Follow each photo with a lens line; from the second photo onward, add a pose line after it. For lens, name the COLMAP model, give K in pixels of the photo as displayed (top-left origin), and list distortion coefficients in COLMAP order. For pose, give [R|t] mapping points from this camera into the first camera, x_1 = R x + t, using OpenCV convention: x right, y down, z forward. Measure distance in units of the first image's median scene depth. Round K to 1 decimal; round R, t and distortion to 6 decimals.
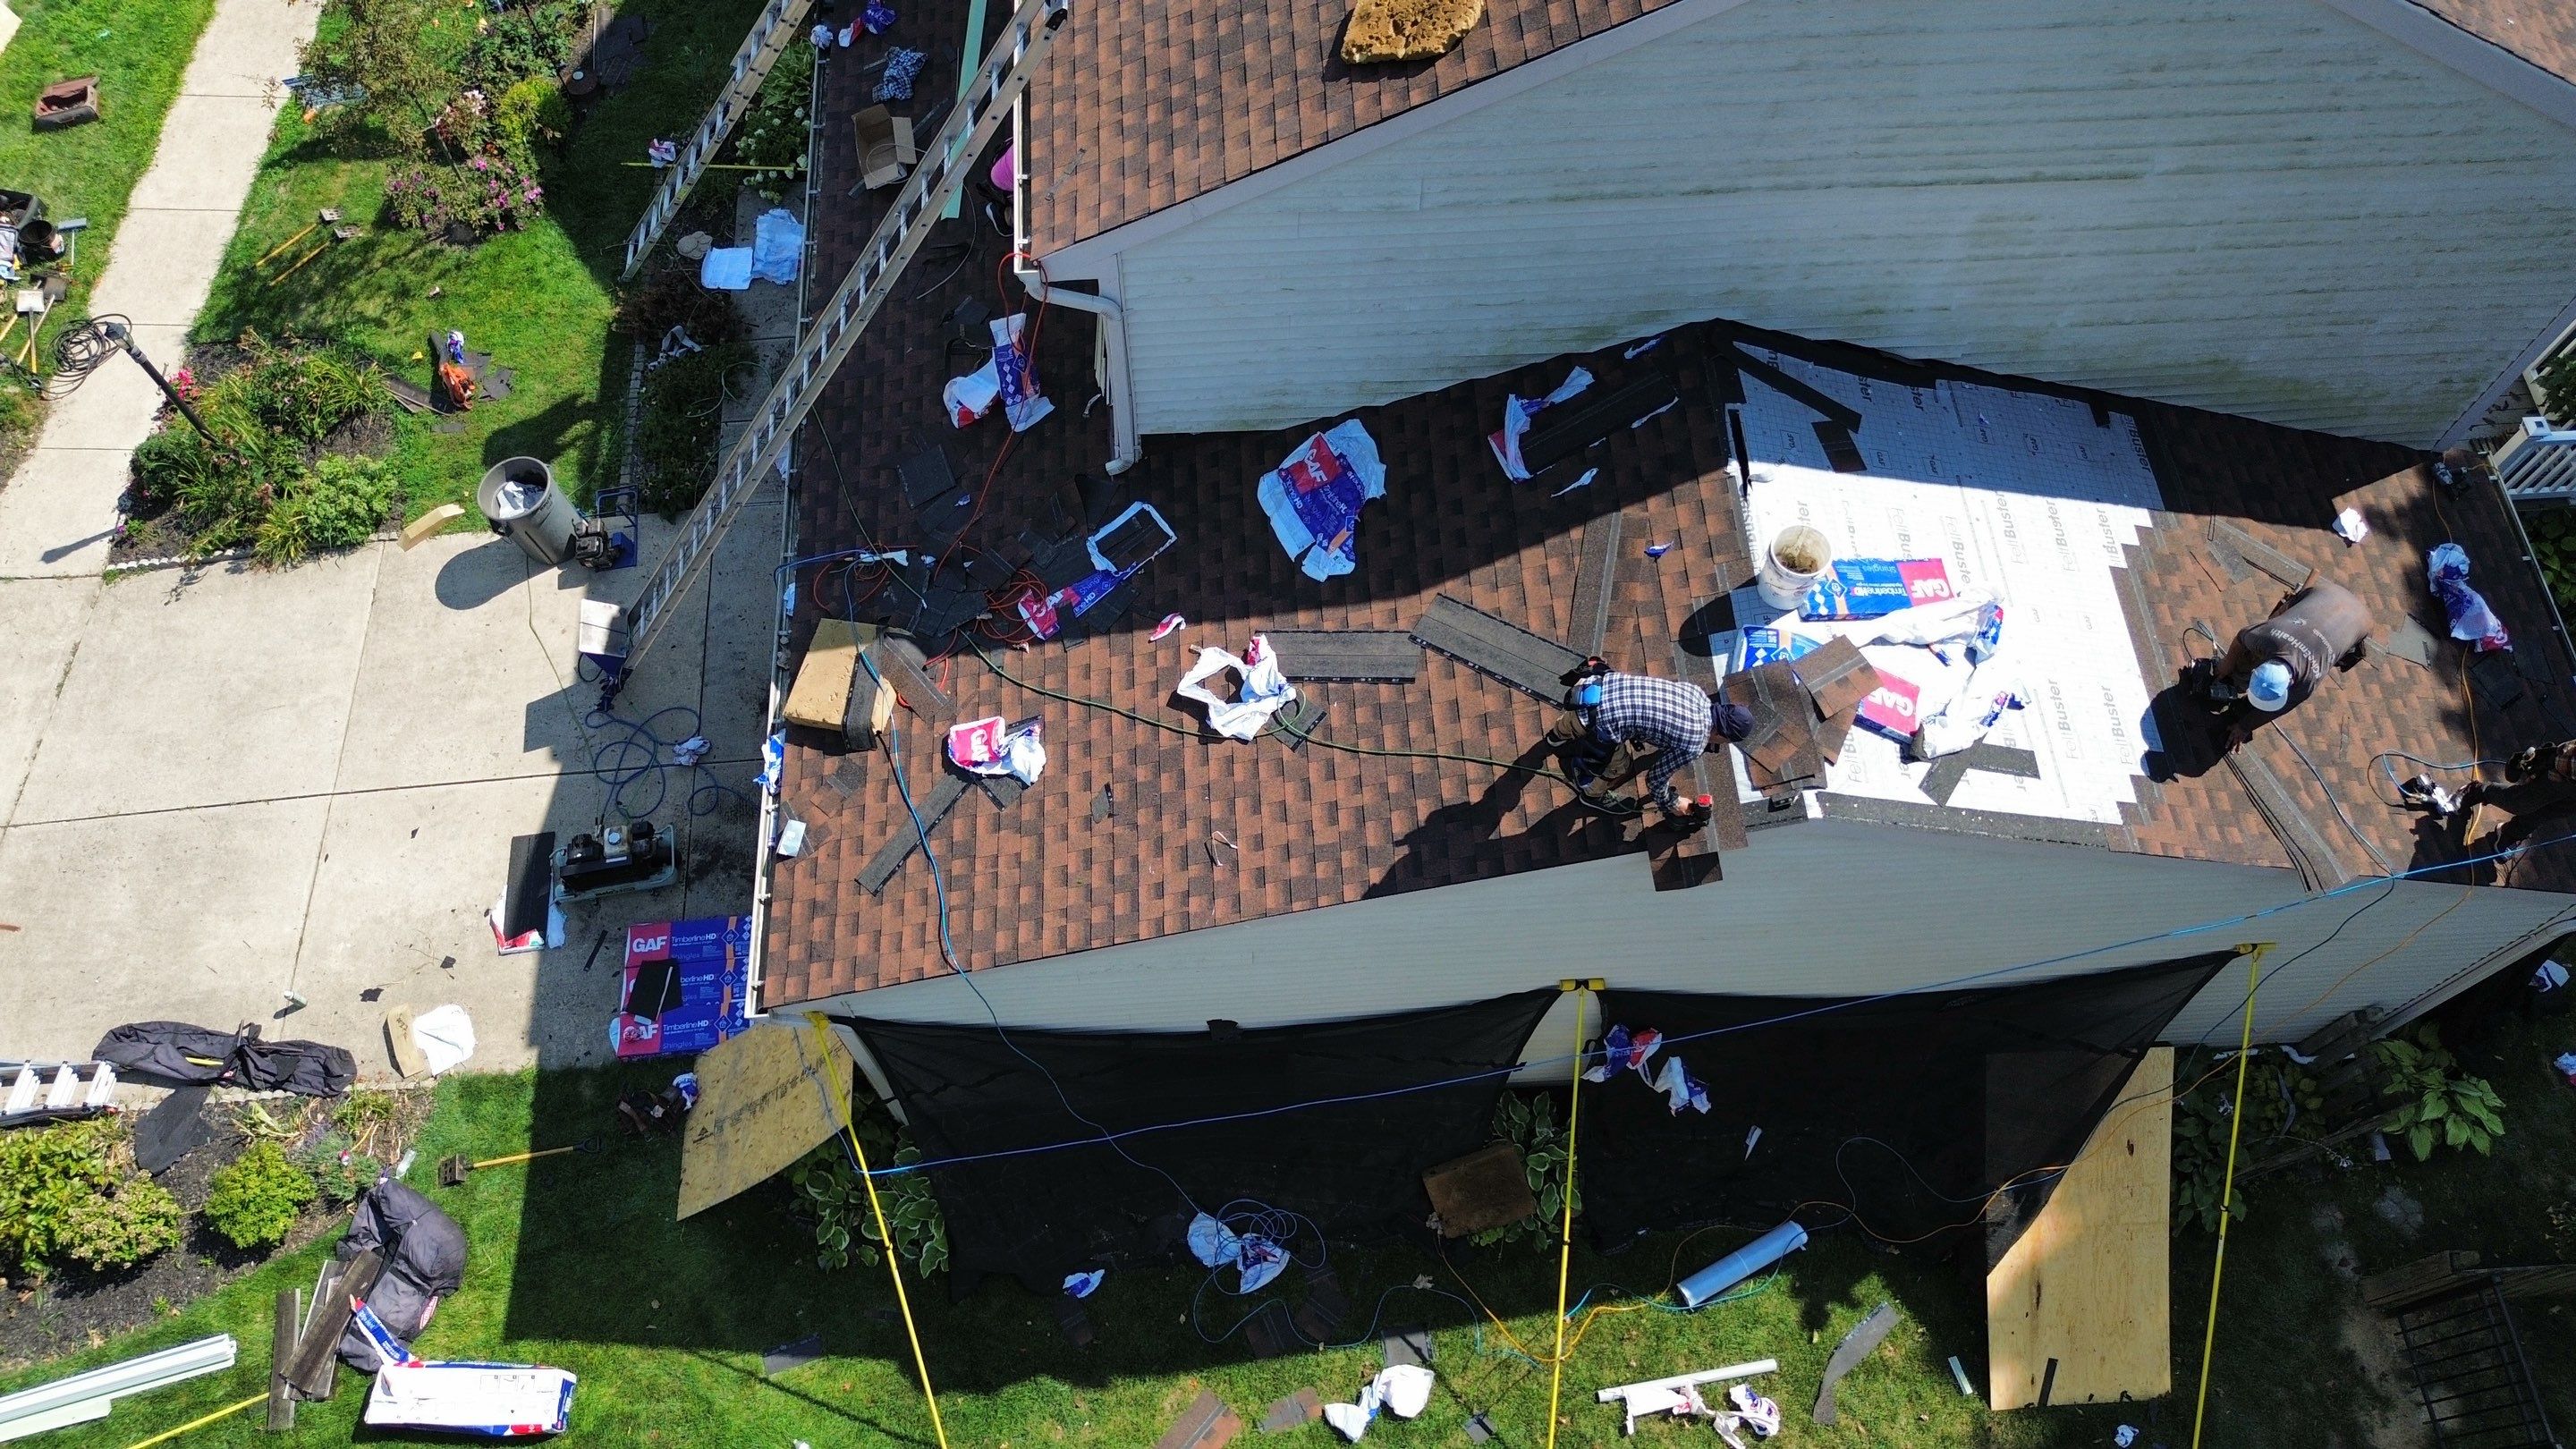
lens RADIAL K [[1841.7, 0, 1291.2], [0, 1841.7, 726.6], [0, 0, 1]] dist [0.051027, -0.048332]
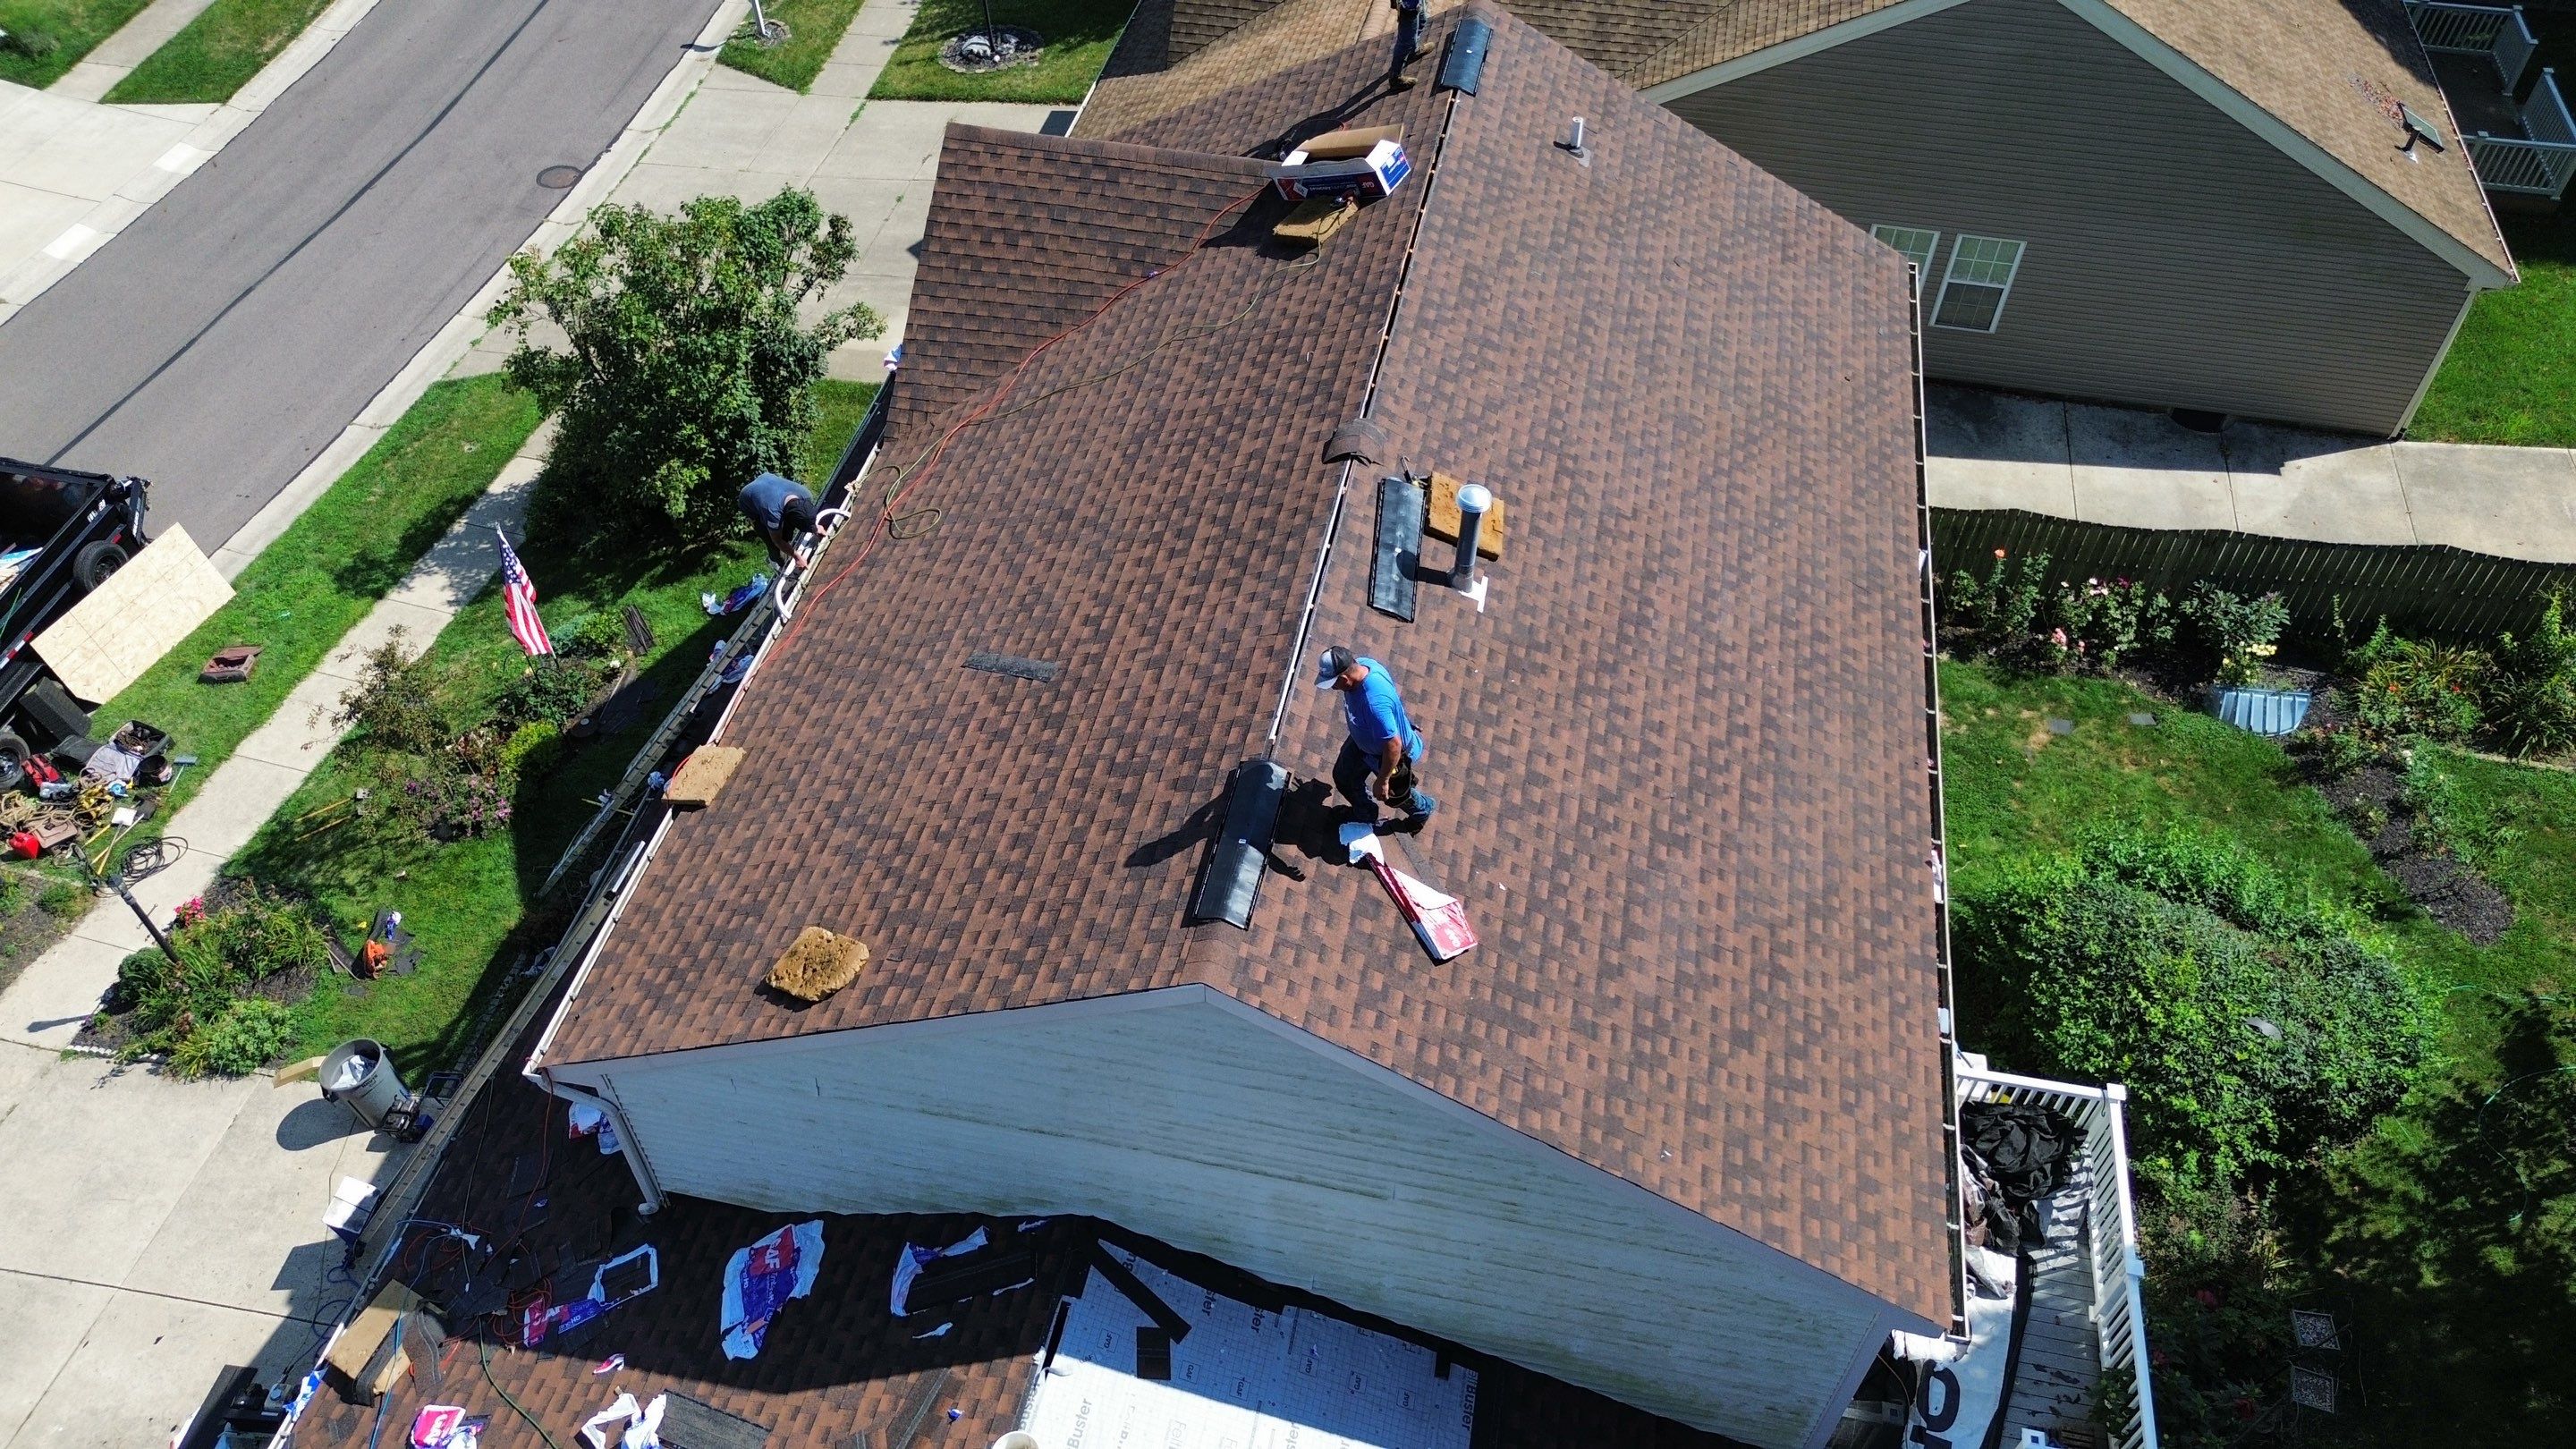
lens RADIAL K [[1841.7, 0, 1288.4], [0, 1841.7, 722.5], [0, 0, 1]] dist [0.051027, -0.048332]
pose [[0.966664, 0.186929, -0.174982, 0.476373], [-0.227498, 0.940622, -0.251941, -0.234759], [0.117497, 0.283351, 0.951791, -0.211323]]
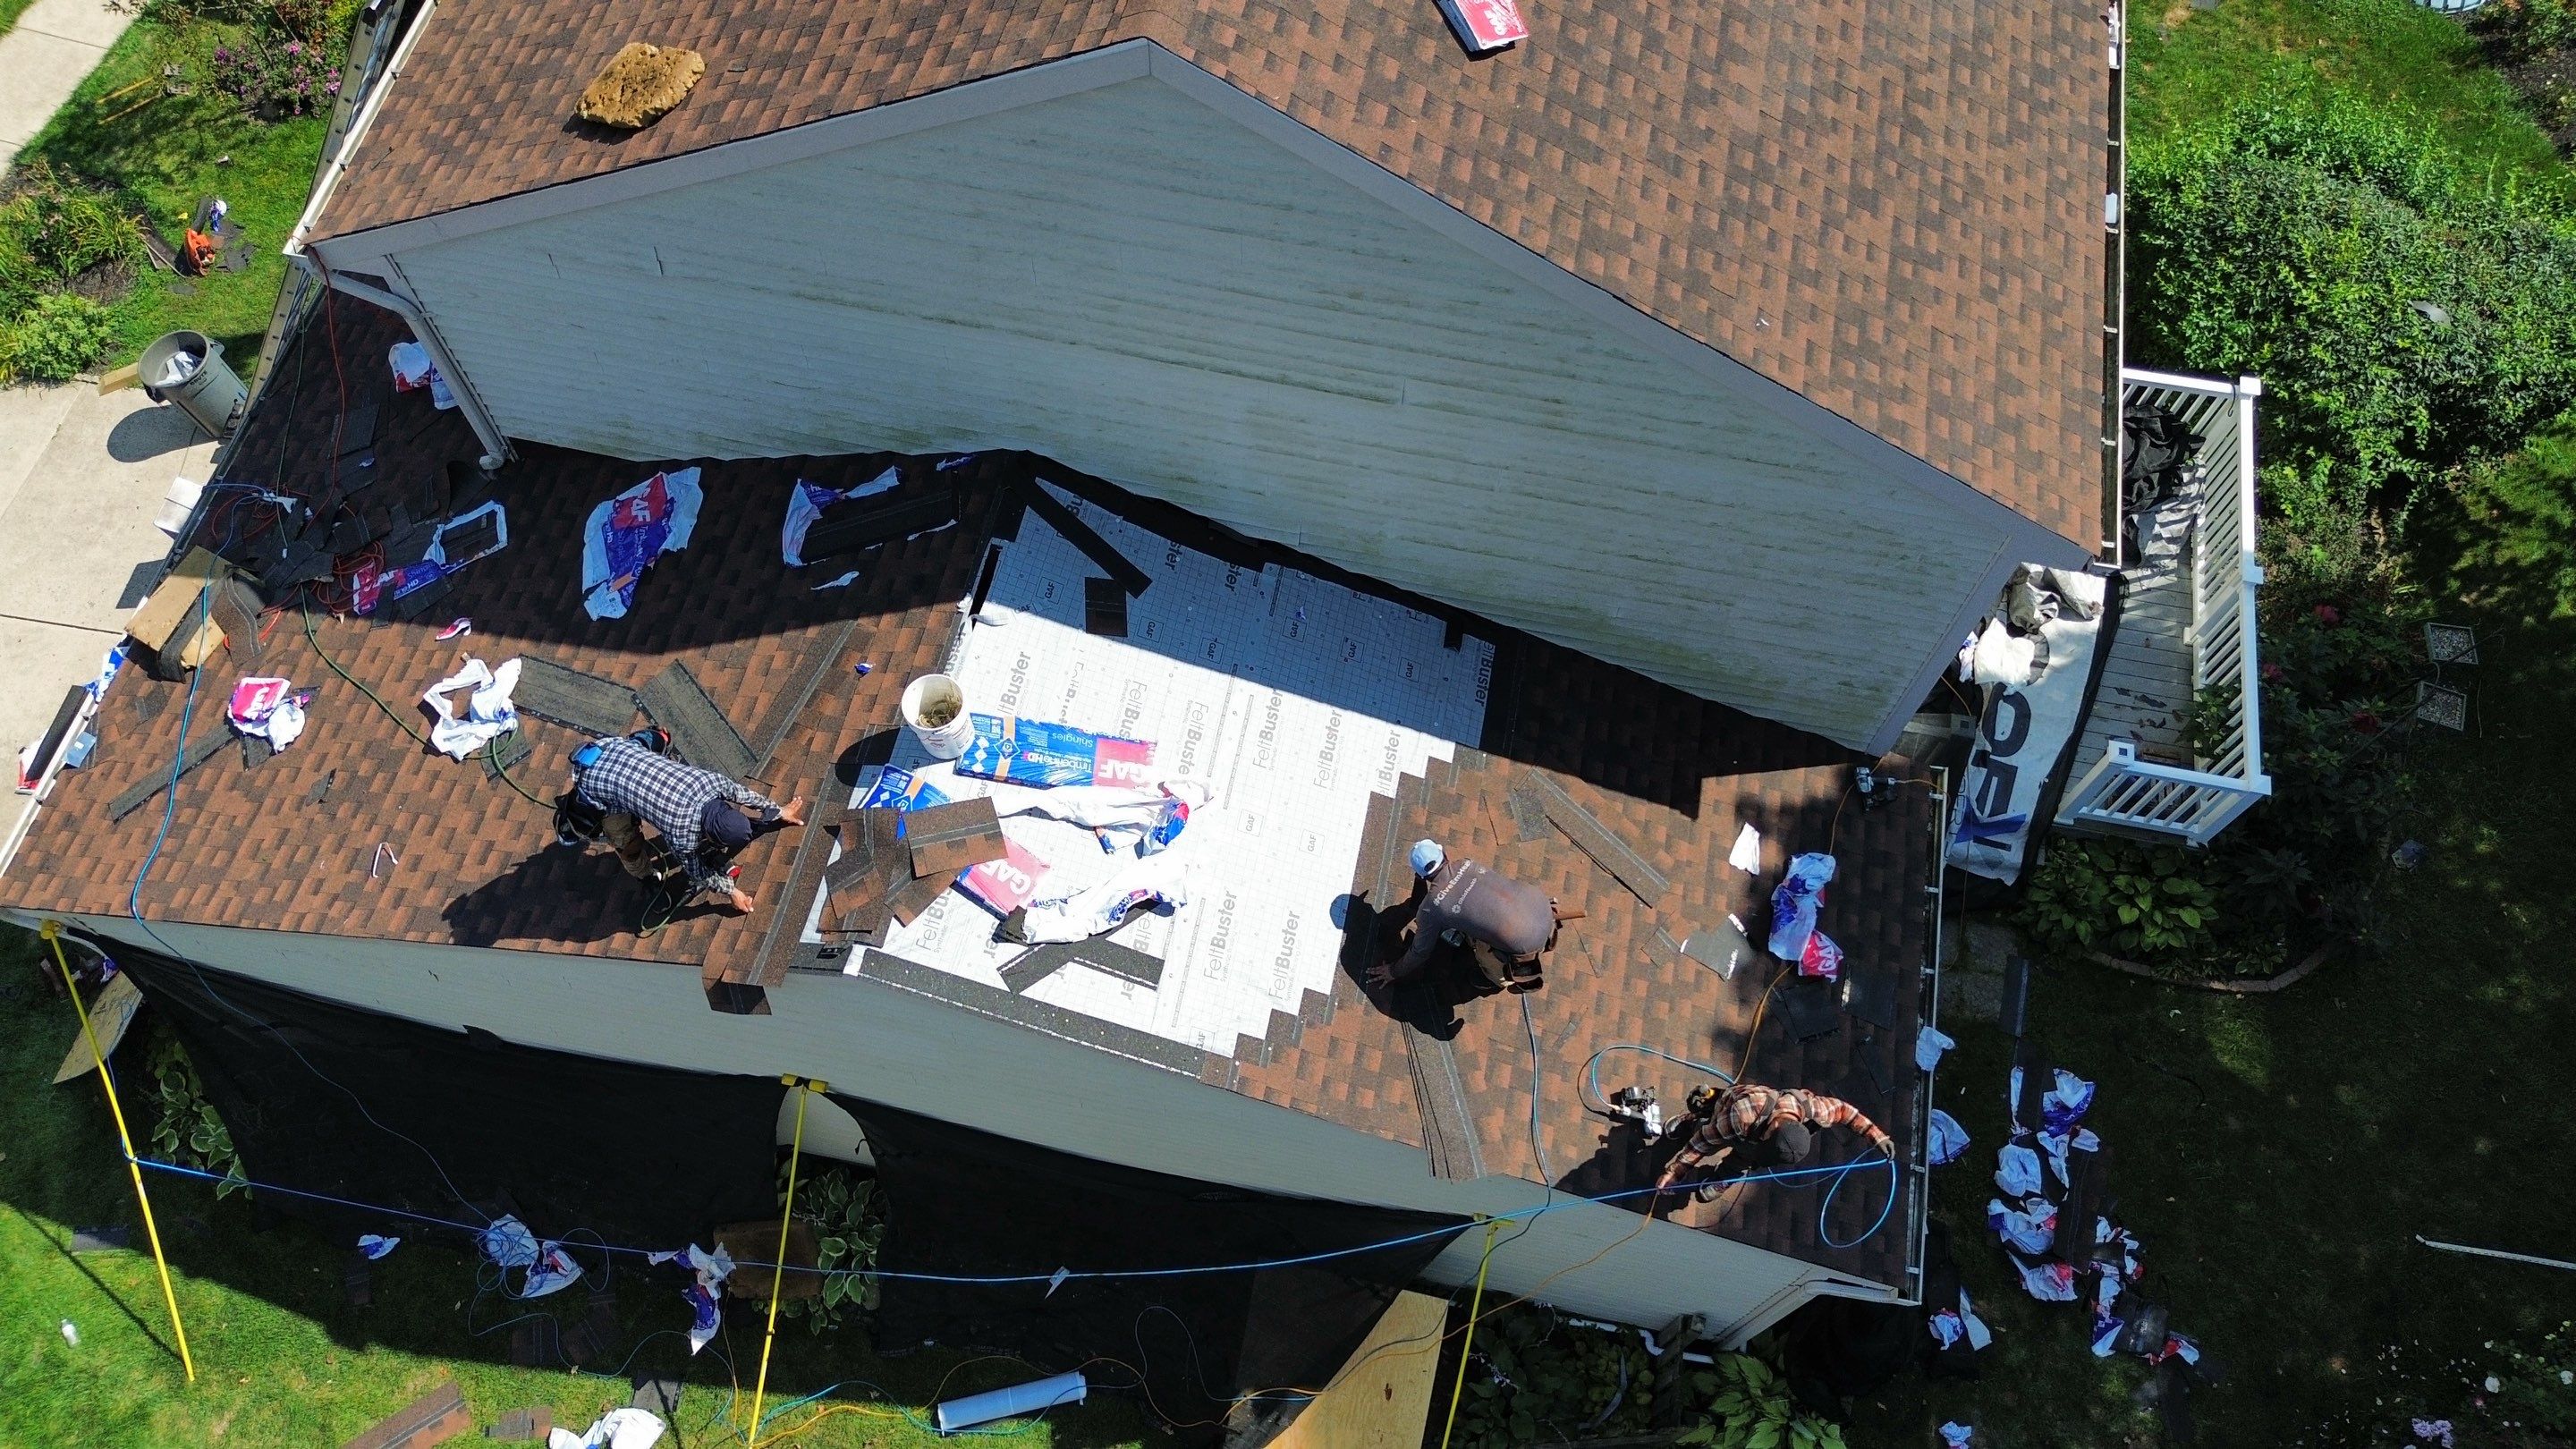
lens RADIAL K [[1841.7, 0, 1289.7], [0, 1841.7, 727.8], [0, 0, 1]] dist [0.051027, -0.048332]
pose [[0.966261, 0.231038, -0.113847, 0.479278], [-0.231173, 0.972836, 0.012193, -0.115494], [0.113571, 0.014536, 0.993424, 0.051504]]
